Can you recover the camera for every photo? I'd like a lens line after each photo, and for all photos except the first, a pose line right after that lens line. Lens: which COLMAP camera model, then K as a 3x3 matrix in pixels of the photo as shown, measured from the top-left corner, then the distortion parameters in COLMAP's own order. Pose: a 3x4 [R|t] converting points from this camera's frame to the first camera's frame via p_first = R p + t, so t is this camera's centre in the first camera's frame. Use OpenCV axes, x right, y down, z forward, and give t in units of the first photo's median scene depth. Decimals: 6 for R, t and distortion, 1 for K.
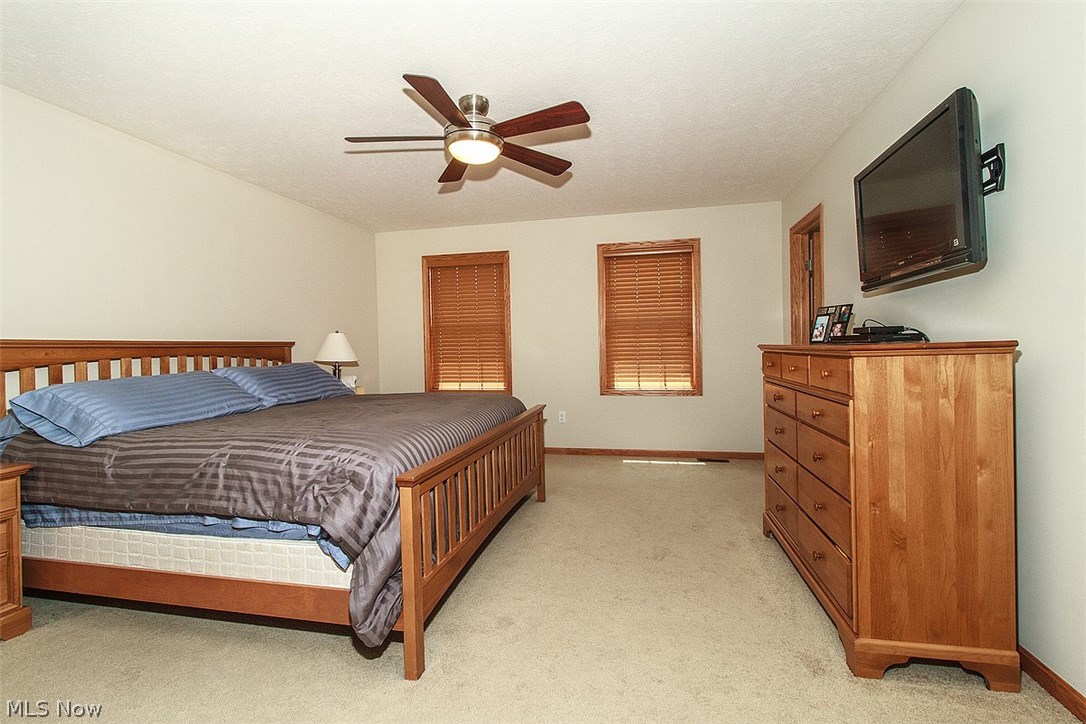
lens RADIAL K [[502.4, 0, 543.0], [0, 502.4, 362.0], [0, 0, 1]] dist [0.002828, 0.000478]
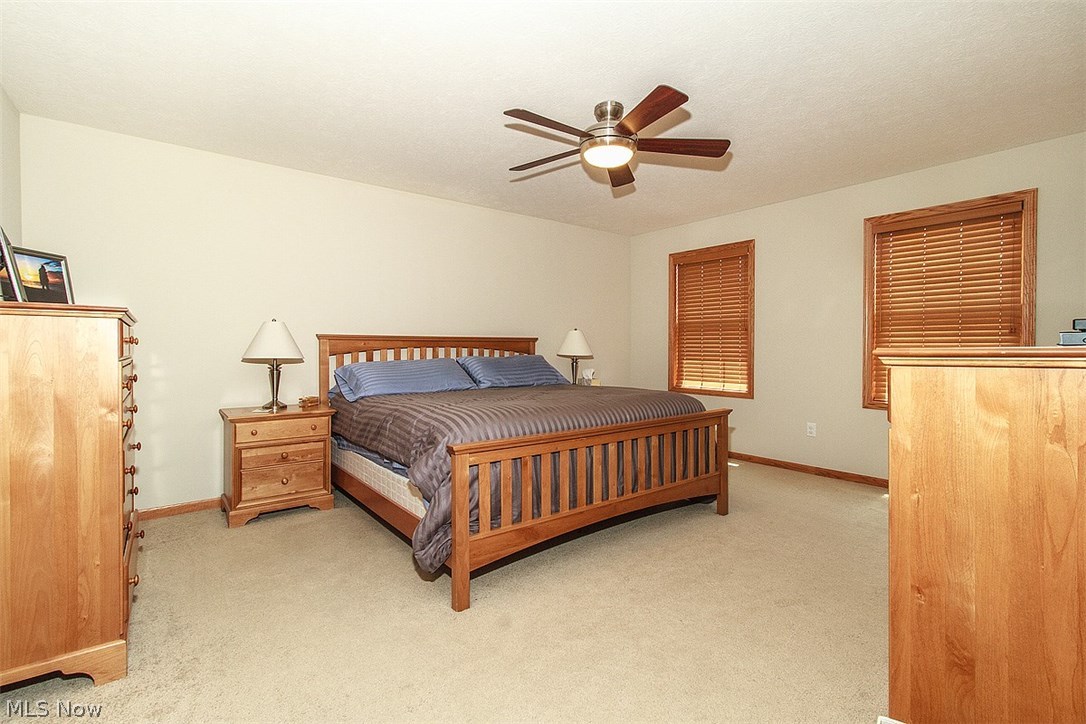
lens RADIAL K [[506.1, 0, 543.0], [0, 506.1, 362.0], [0, 0, 1]] dist [0.001550, 0.000543]
pose [[0.772527, 0.038926, -0.633788, 0.323348], [-0.035489, 0.999206, 0.018112, -0.004819], [0.633990, 0.008501, 0.773295, 0.080117]]
